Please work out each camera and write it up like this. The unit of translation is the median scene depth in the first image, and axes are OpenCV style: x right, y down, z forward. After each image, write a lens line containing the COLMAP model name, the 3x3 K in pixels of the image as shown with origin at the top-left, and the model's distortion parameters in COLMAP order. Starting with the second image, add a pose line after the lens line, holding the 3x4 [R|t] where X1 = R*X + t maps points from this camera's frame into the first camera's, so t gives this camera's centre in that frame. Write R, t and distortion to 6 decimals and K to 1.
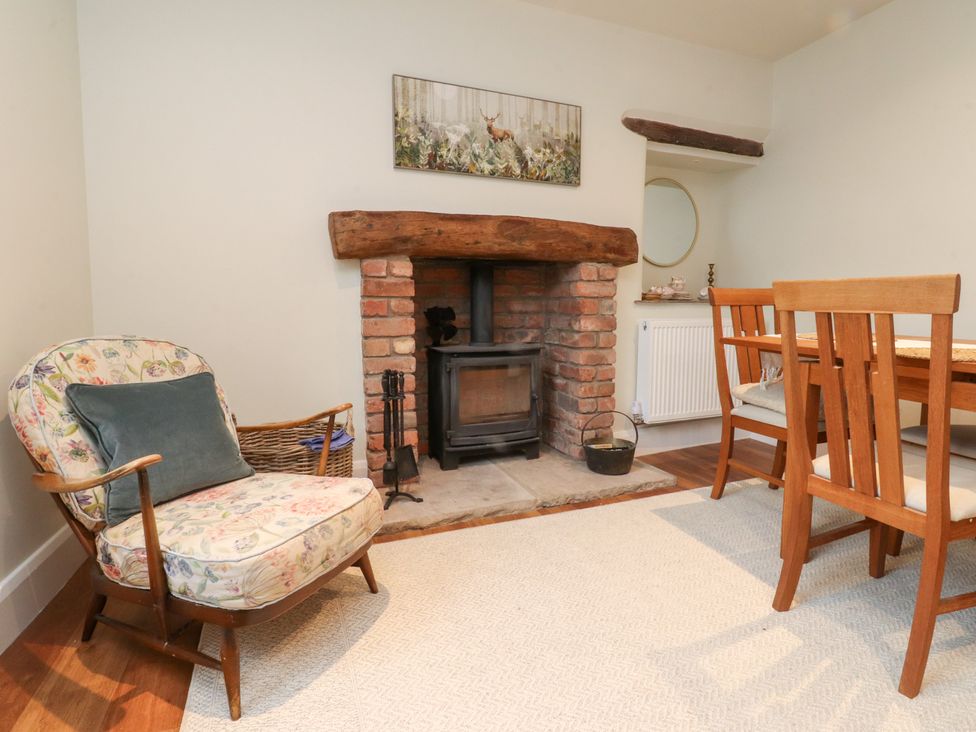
lens RADIAL K [[509.3, 0, 488.6], [0, 509.3, 355.4], [0, 0, 1]] dist [0.002307, -0.014468]
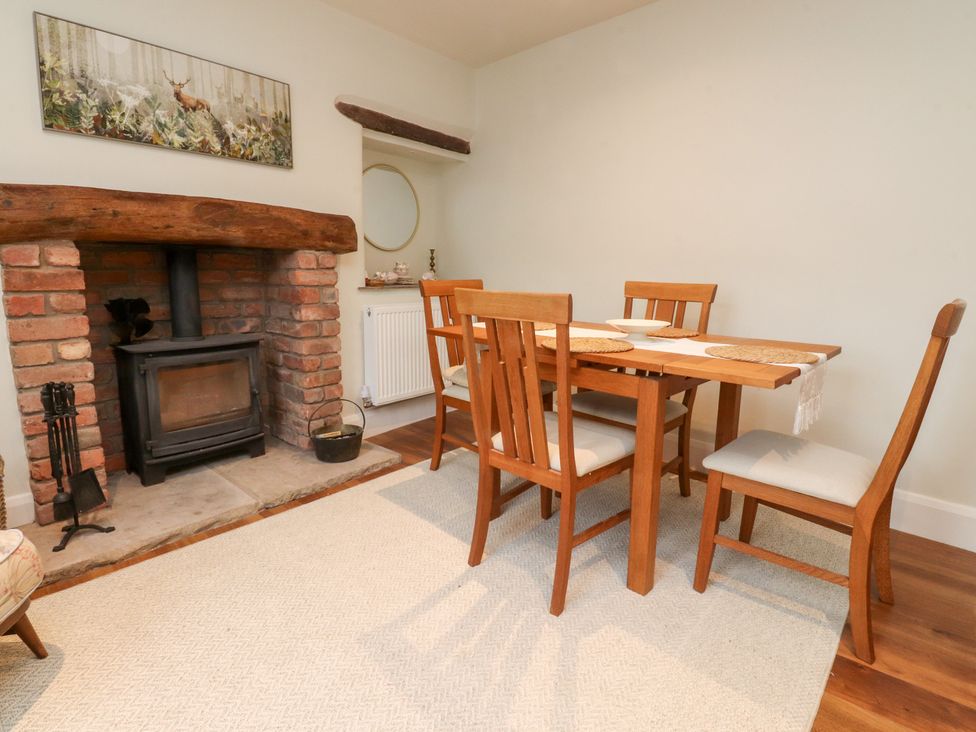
lens RADIAL K [[509.3, 0, 481.3], [0, 509.3, 349.7], [0, 0, 1]] dist [0.002307, -0.014468]
pose [[0.893762, -0.058978, 0.444647, 0.057388], [0.035349, 0.997496, 0.061255, -0.045167], [-0.447146, -0.039029, 0.893609, -0.031933]]
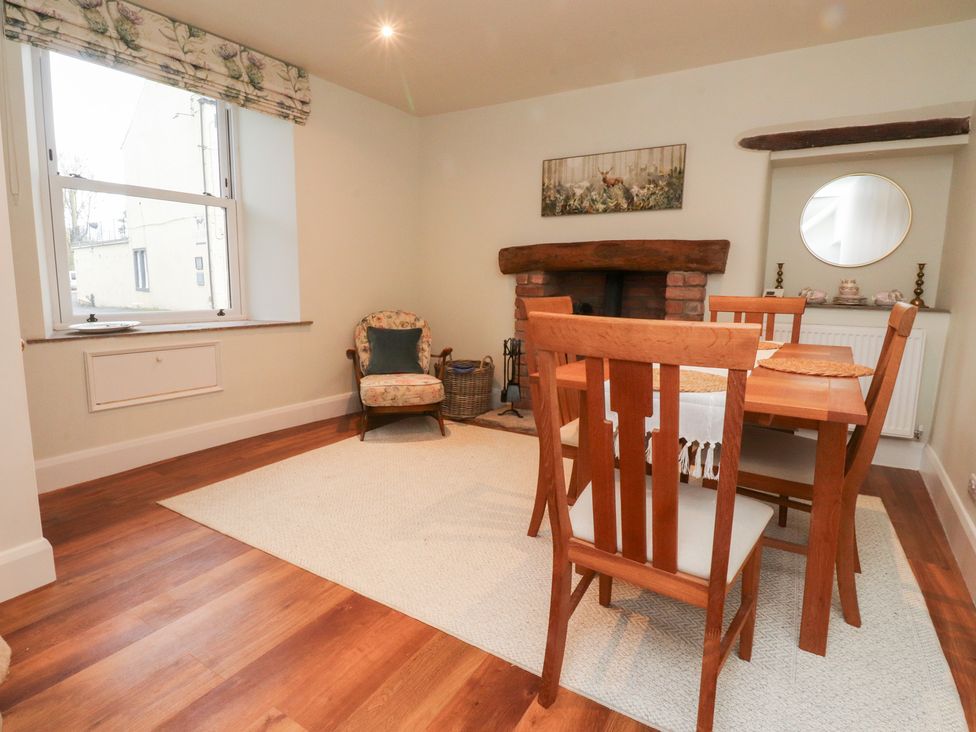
lens RADIAL K [[509.3, 0, 493.5], [0, 509.3, 346.5], [0, 0, 1]] dist [0.002307, -0.014468]
pose [[0.609315, 0.107705, -0.785579, 1.029034], [-0.094090, 0.993553, 0.063241, -0.042947], [0.787326, 0.035381, 0.615521, -0.113370]]
